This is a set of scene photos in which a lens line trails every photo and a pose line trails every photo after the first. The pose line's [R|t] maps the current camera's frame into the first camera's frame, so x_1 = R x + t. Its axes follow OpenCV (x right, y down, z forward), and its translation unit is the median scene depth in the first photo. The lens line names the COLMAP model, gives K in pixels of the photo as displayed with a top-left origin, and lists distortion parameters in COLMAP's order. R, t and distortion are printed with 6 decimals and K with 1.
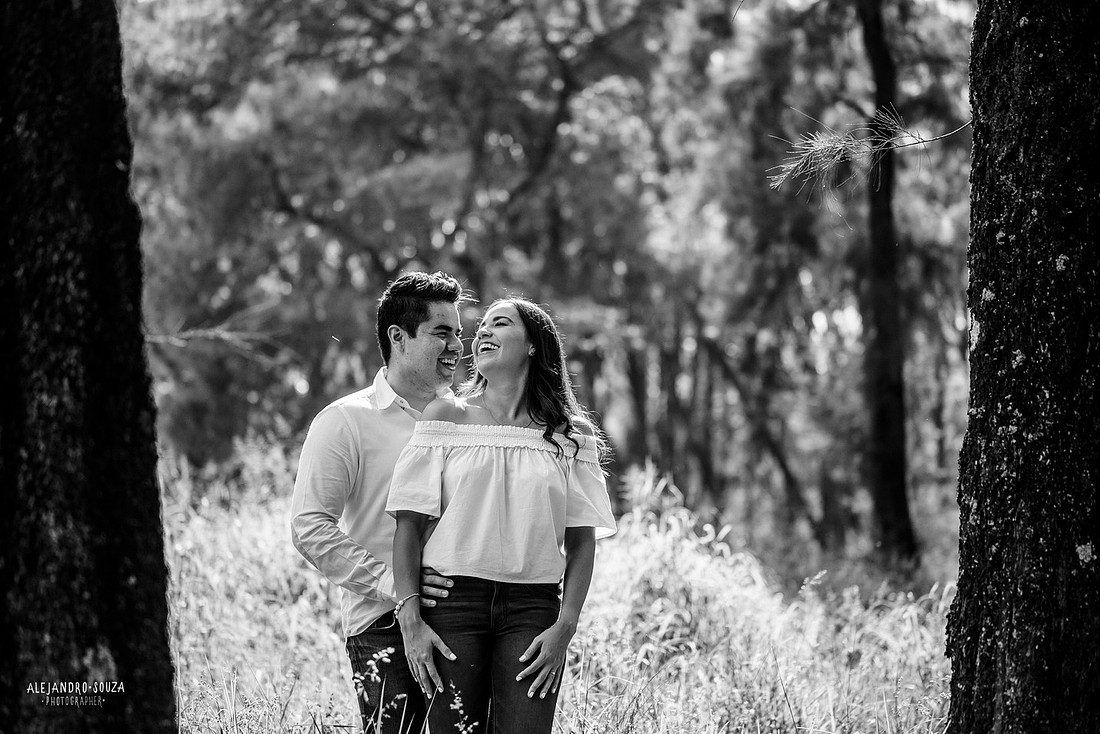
lens RADIAL K [[3158.0, 0, 550.0], [0, 3158.0, 367.0], [0, 0, 1]] dist [-0.071870, 0.092024]
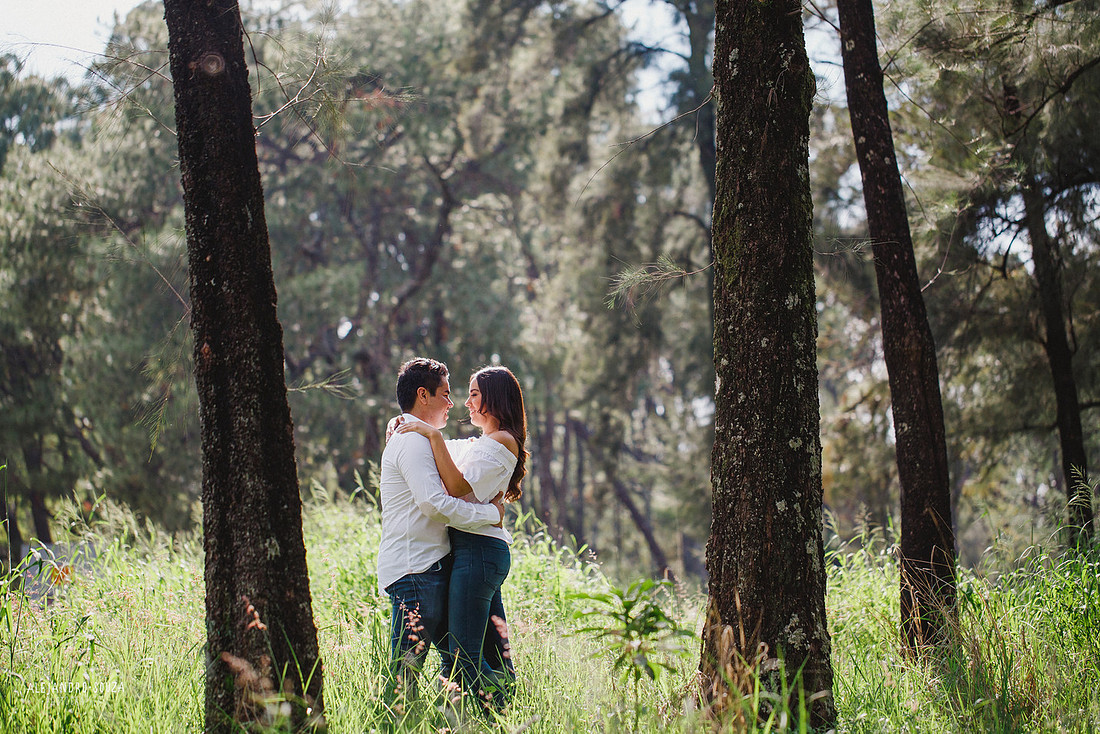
lens RADIAL K [[3158.0, 0, 550.0], [0, 3158.0, 367.0], [0, 0, 1]] dist [-0.071870, 0.092024]
pose [[0.998856, -0.024249, 0.041222, -0.006375], [0.025485, 0.999233, -0.029738, 0.006280], [-0.040469, 0.030755, 0.998707, -0.158214]]
